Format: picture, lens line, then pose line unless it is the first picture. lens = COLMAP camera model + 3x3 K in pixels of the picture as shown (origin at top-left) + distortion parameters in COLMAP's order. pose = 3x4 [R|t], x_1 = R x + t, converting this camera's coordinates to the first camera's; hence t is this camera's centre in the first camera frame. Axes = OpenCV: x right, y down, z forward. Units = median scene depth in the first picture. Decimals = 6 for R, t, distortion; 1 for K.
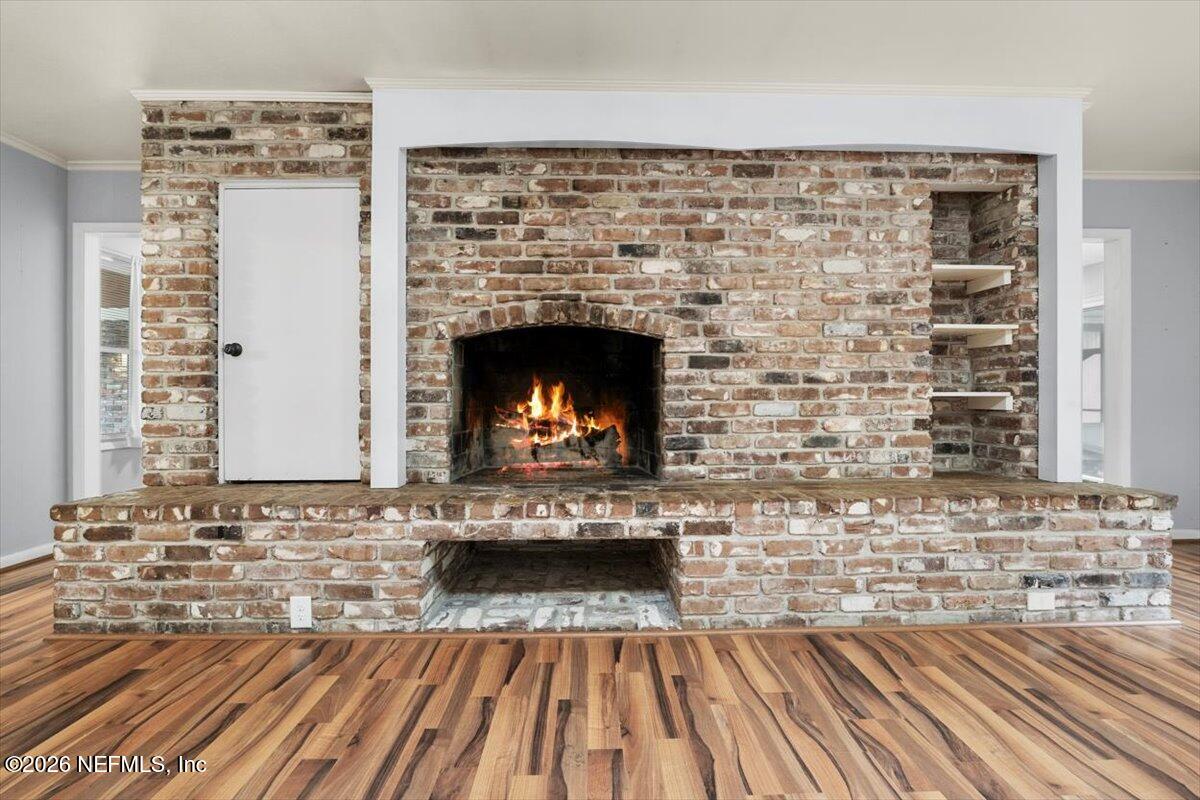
lens RADIAL K [[522.7, 0, 601.0], [0, 522.7, 397.5], [0, 0, 1]] dist [-0.015752, 0.001141]
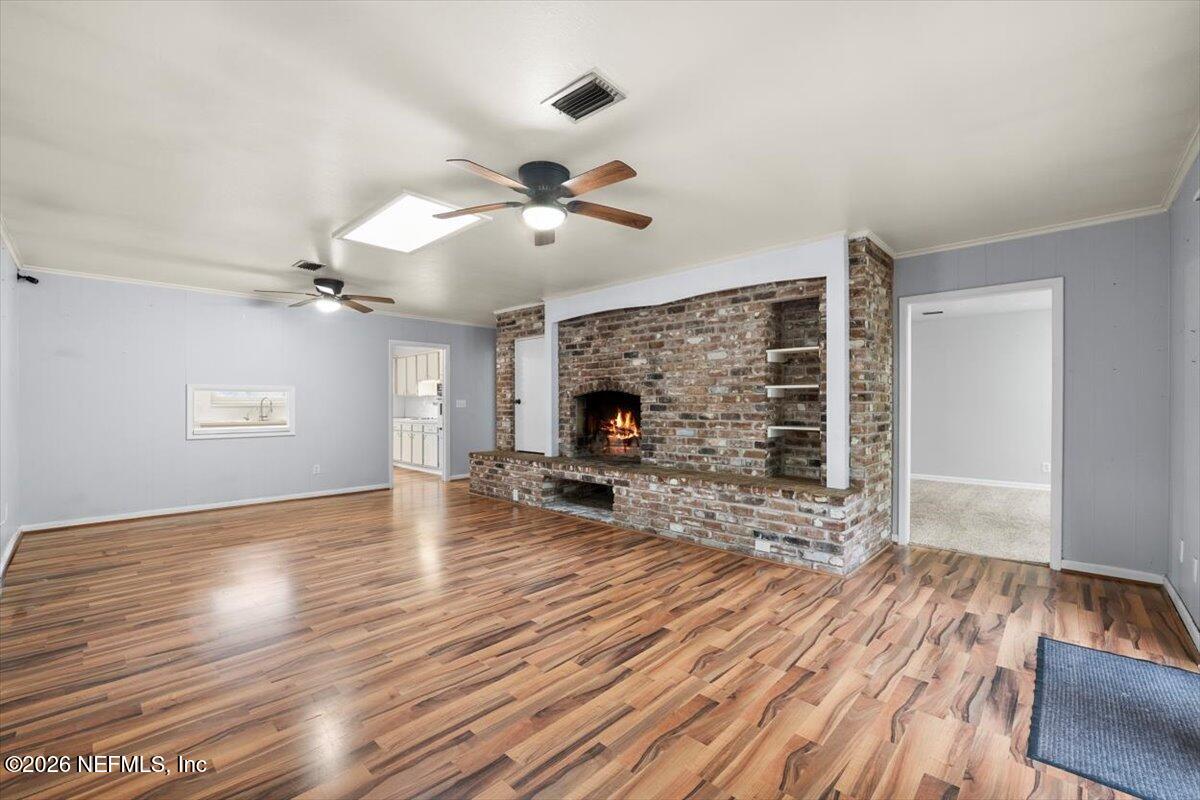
lens RADIAL K [[495.1, 0, 602.5], [0, 495.1, 406.0], [0, 0, 1]] dist [-0.020138, 0.002765]
pose [[0.711299, 0.005344, -0.702870, 1.428855], [-0.002548, 0.999984, 0.005024, -0.085440], [0.702885, -0.001783, 0.711301, -0.523340]]
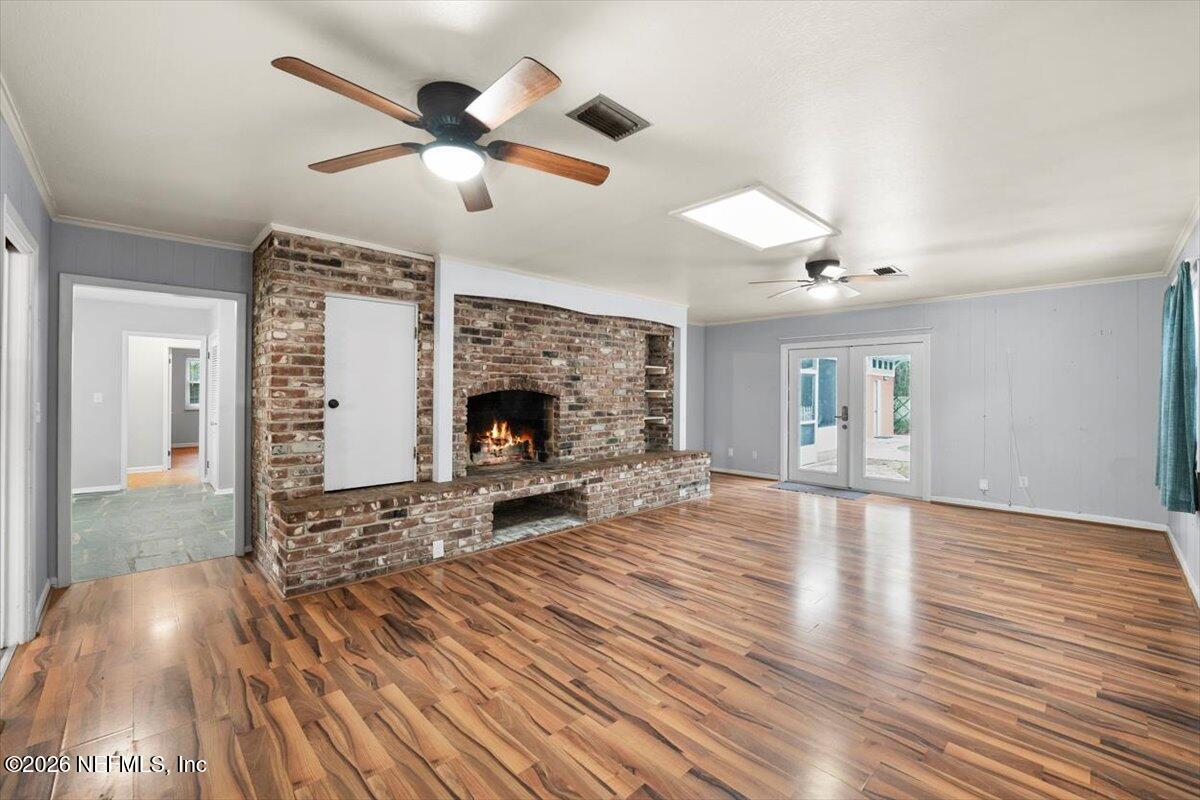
lens RADIAL K [[495.1, 0, 598.5], [0, 495.1, 392.5], [0, 0, 1]] dist [-0.020138, 0.002765]
pose [[0.738705, 0.004480, 0.674014, -1.131998], [-0.004050, 0.999989, -0.002208, -0.128348], [-0.674017, -0.001099, 0.738715, -0.594465]]
